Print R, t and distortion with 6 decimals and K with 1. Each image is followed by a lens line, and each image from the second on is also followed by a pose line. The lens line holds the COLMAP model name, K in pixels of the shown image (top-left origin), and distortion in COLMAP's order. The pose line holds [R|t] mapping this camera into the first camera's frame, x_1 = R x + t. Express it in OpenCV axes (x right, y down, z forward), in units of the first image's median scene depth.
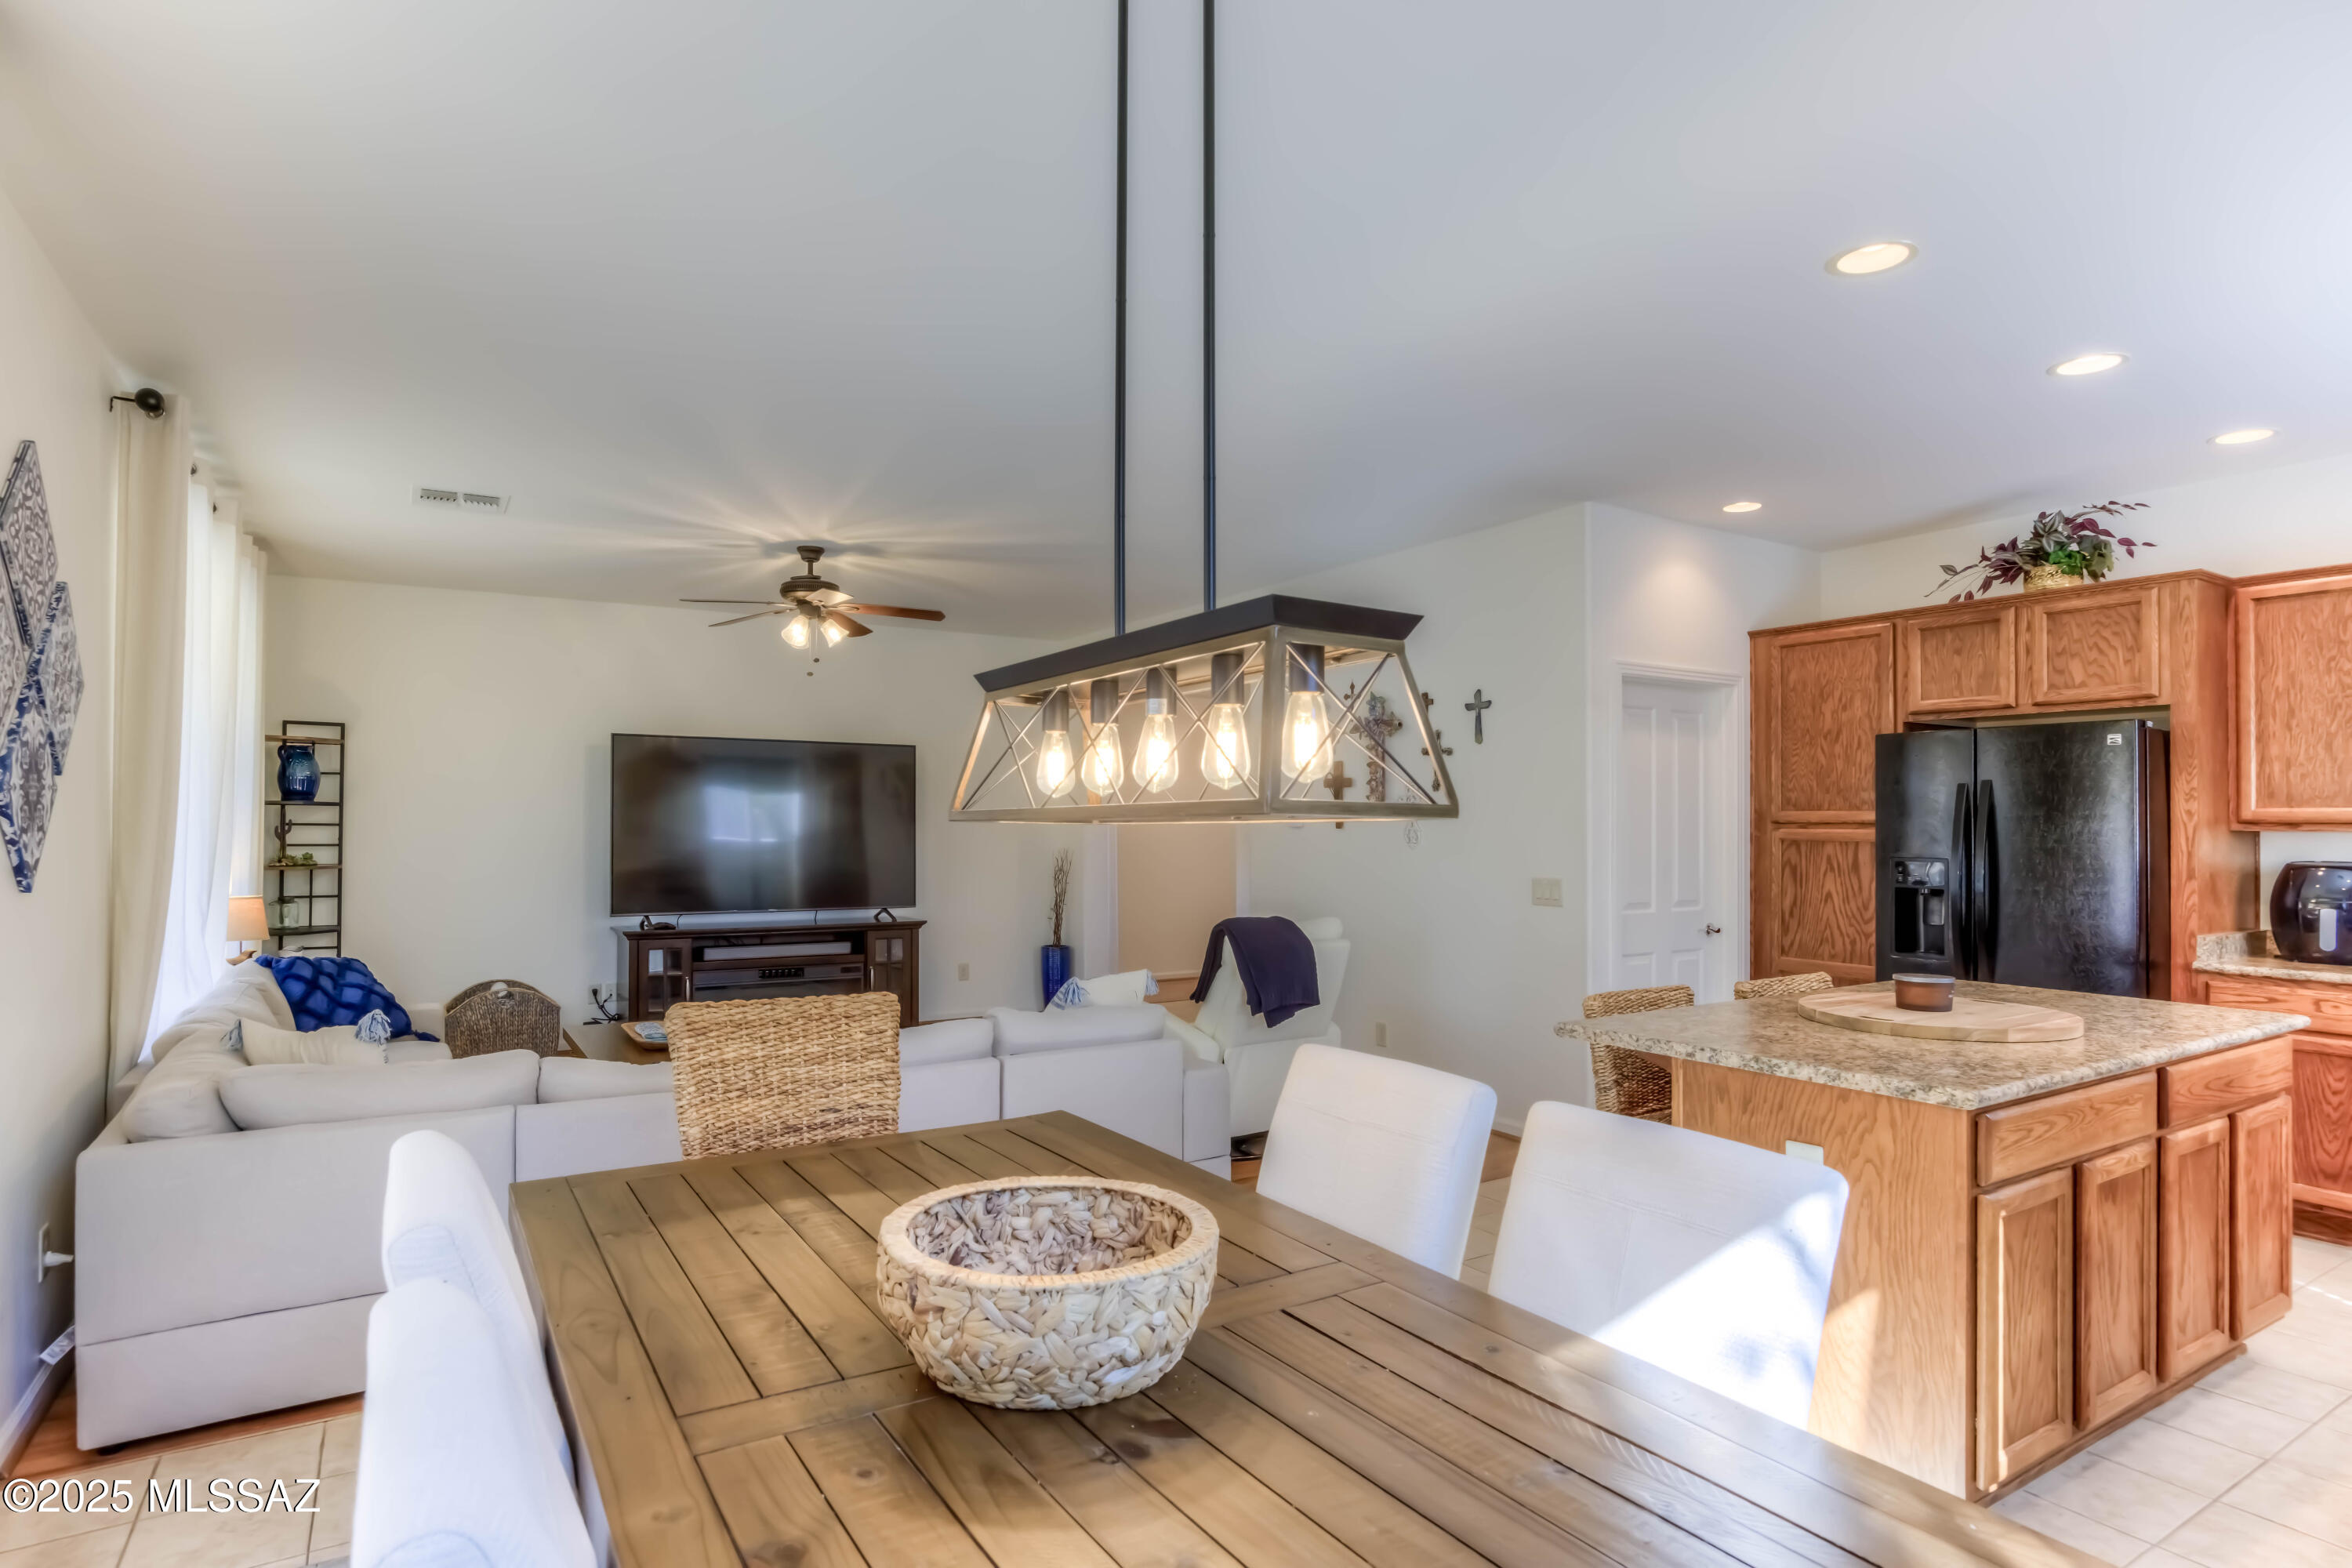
lens RADIAL K [[1249.5, 0, 1148.1], [0, 1249.5, 808.5], [0, 0, 1]] dist [-0.018894, 0.009160]
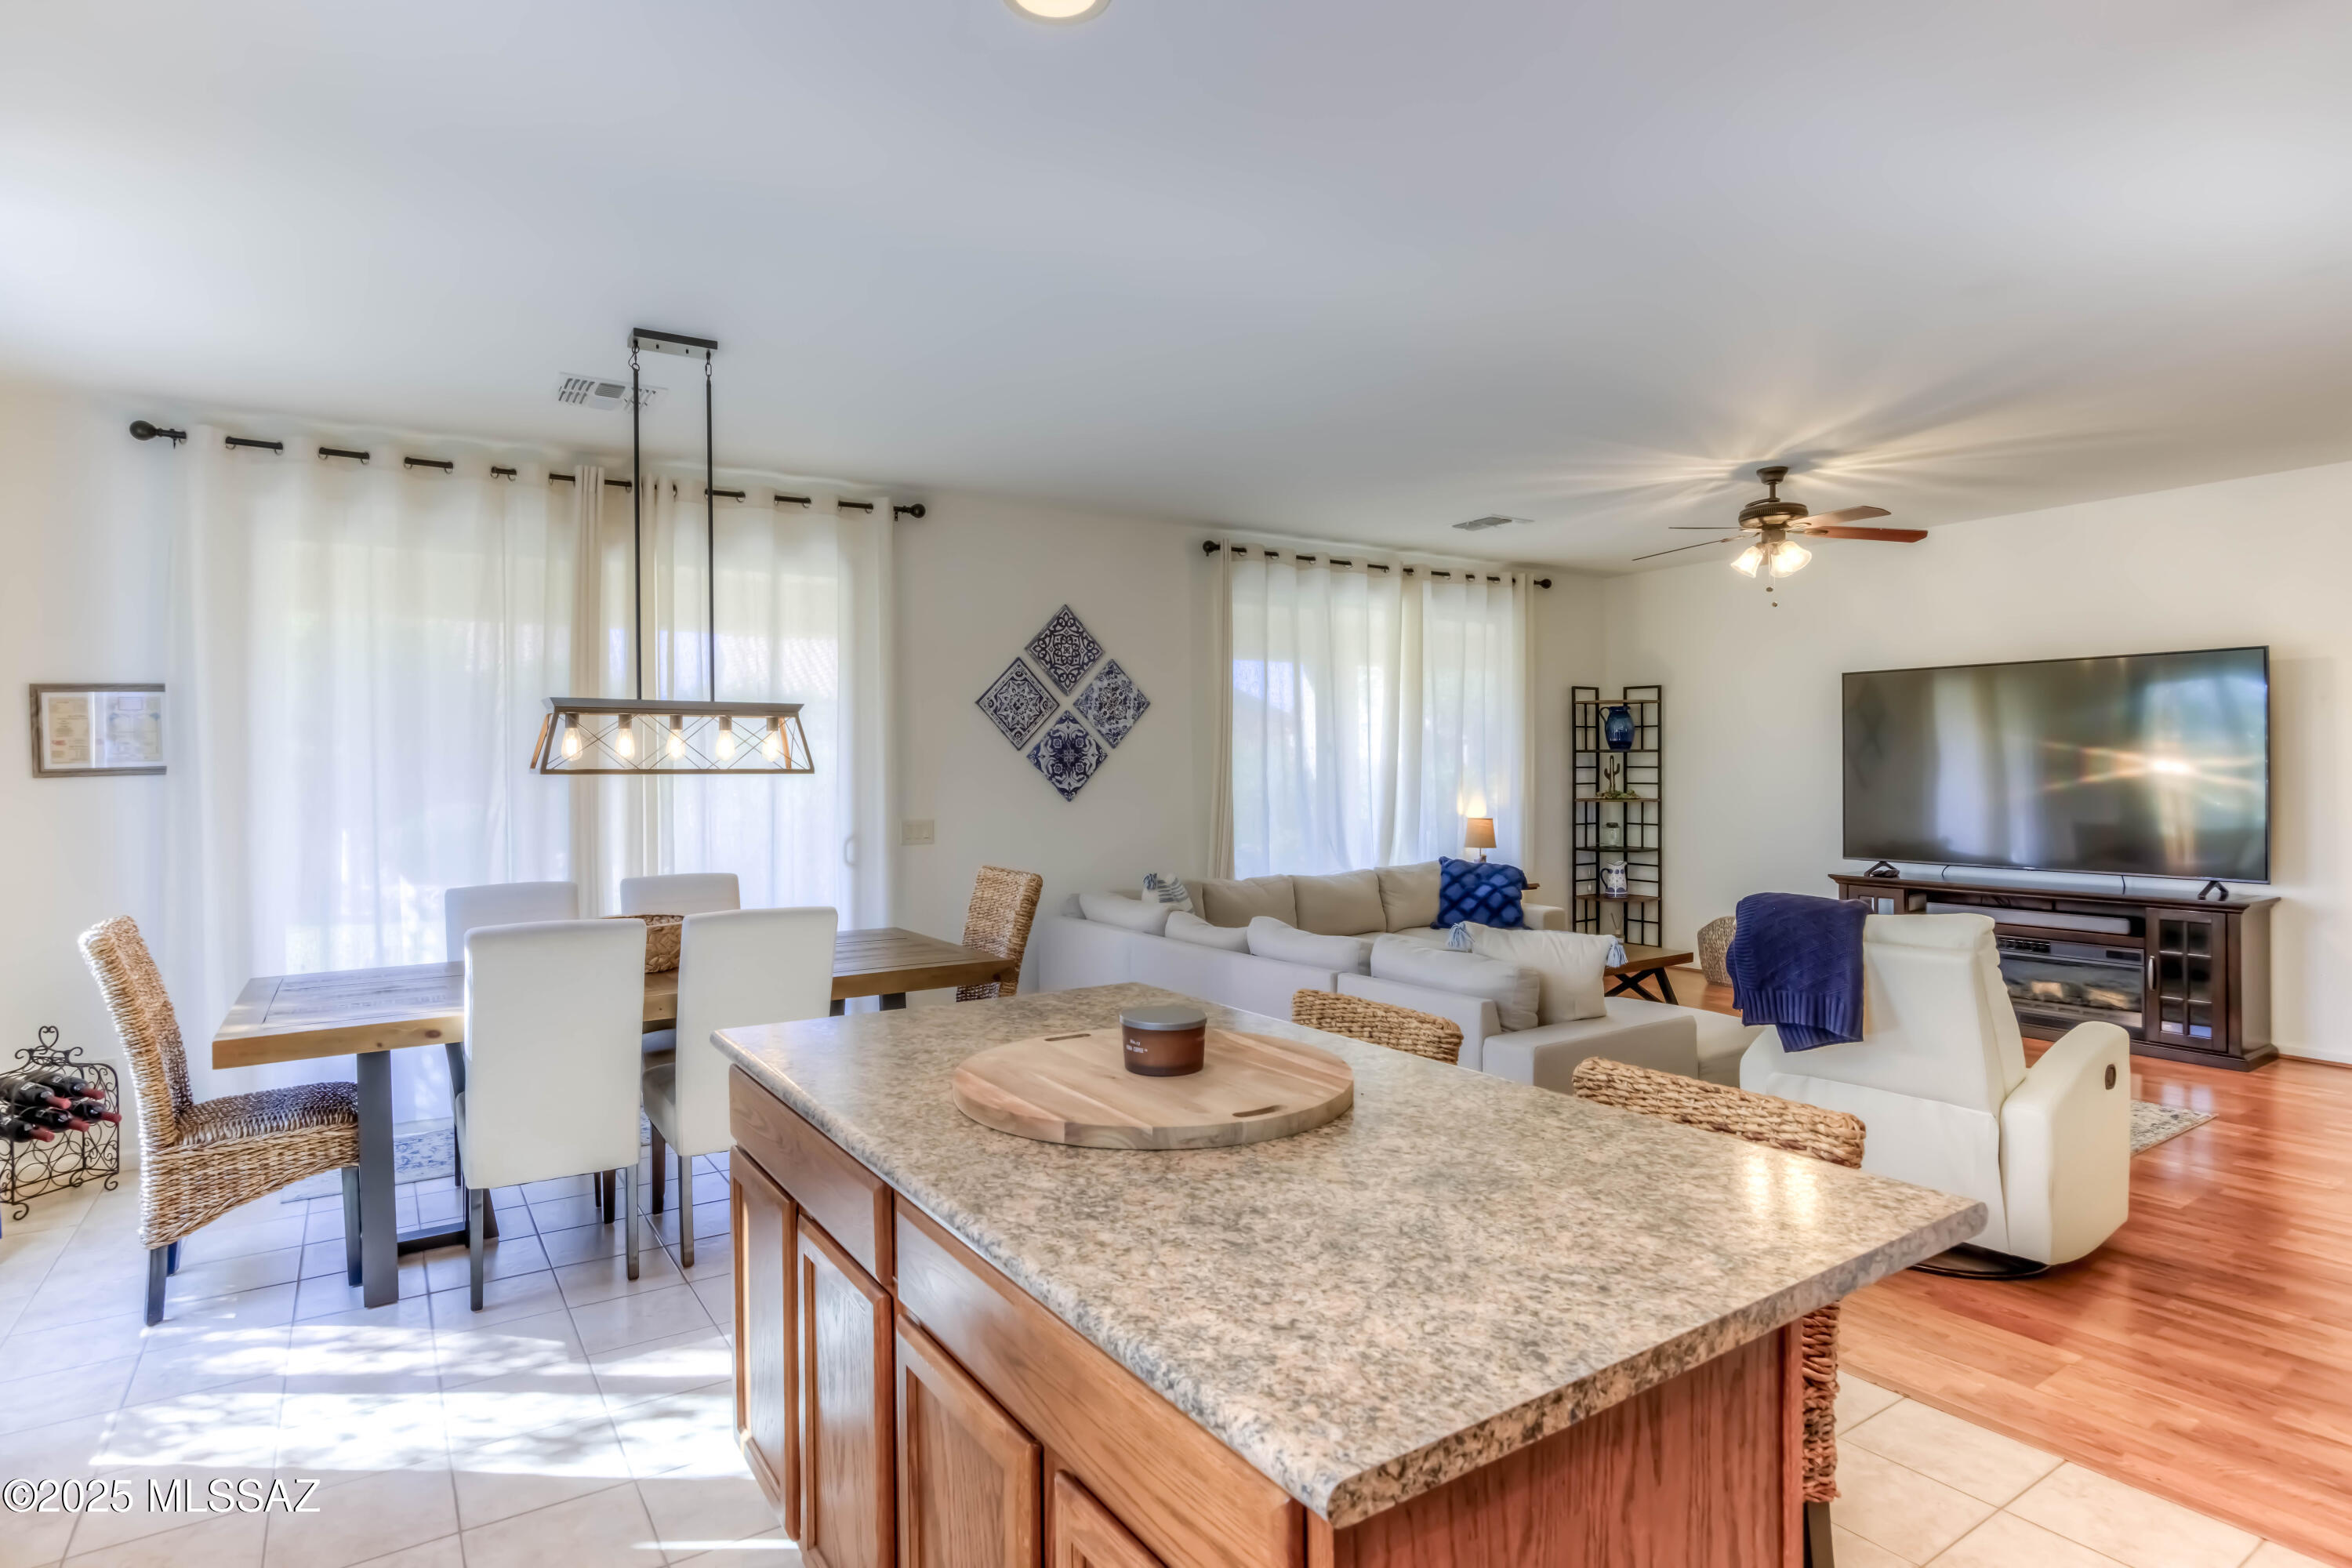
lens RADIAL K [[1249.5, 0, 1167.3], [0, 1249.5, 759.0], [0, 0, 1]] dist [-0.018894, 0.009160]
pose [[0.021107, -0.011183, -0.999715, 0.626246], [0.022847, 0.999682, -0.010700, 0.007548], [0.999516, -0.022615, 0.021356, 0.527096]]
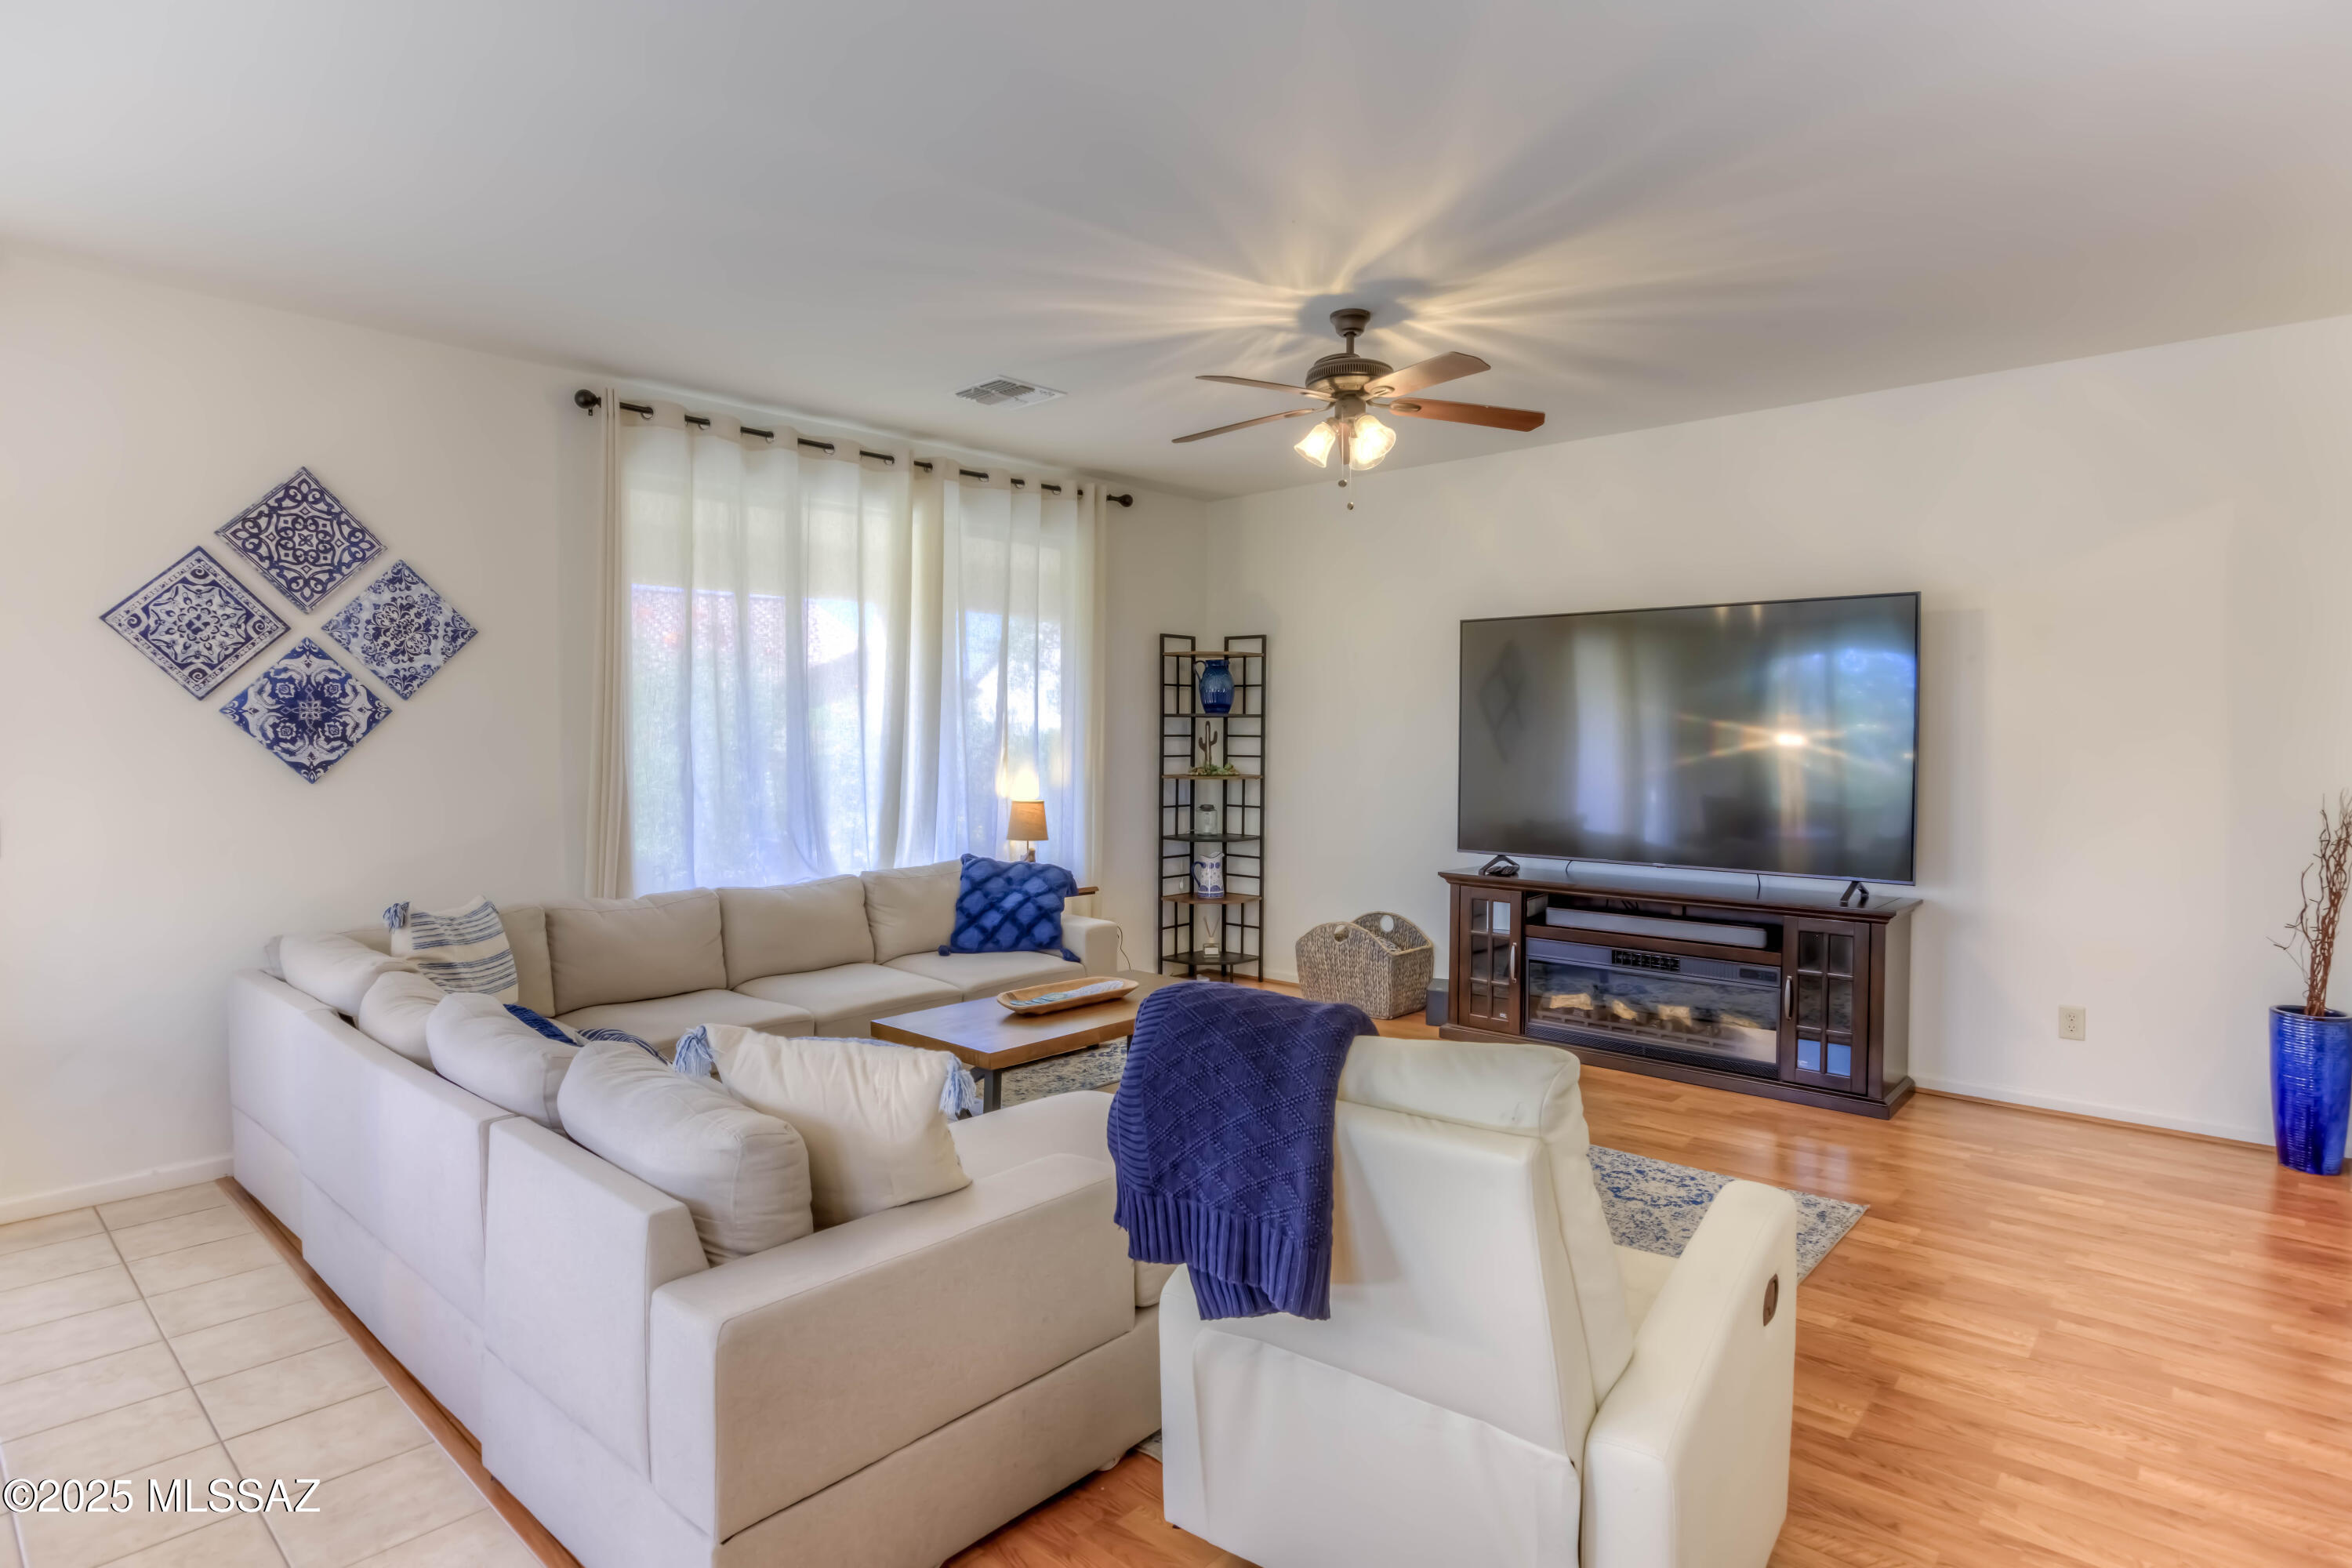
lens RADIAL K [[1249.5, 0, 1222.0], [0, 1249.5, 774.0], [0, 0, 1]] dist [-0.018894, 0.009160]
pose [[0.282317, 0.026506, -0.958955, 0.332843], [0.014918, 0.999376, 0.032015, 0.011441], [0.959205, -0.023344, 0.281746, 0.743554]]
